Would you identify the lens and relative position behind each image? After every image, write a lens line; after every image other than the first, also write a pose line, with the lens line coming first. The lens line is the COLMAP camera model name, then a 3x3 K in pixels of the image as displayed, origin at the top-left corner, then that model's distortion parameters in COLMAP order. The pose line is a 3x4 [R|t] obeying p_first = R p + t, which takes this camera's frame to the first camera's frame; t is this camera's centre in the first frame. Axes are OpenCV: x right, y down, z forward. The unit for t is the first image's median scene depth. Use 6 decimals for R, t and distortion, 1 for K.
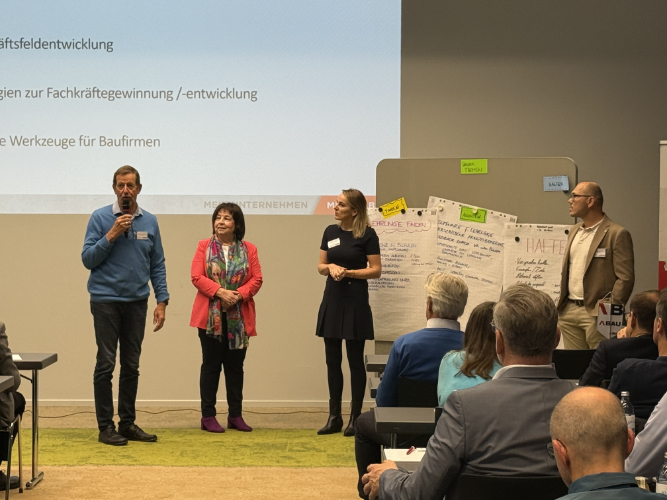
lens RADIAL K [[1707.4, 0, 333.5], [0, 1707.4, 250.0], [0, 0, 1]] dist [0.102136, 0.836943]
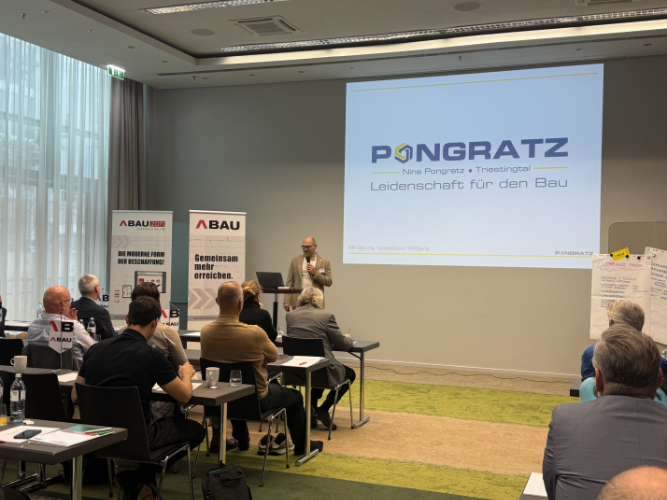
lens RADIAL K [[778.7, 0, 333.5], [0, 778.7, 250.0], [0, 0, 1]] dist [0.179854, -0.410899]
pose [[0.936780, 0.011684, -0.349724, 0.043063], [-0.023089, 0.999328, -0.028460, -0.002344], [0.349157, 0.034736, 0.936420, 0.252619]]
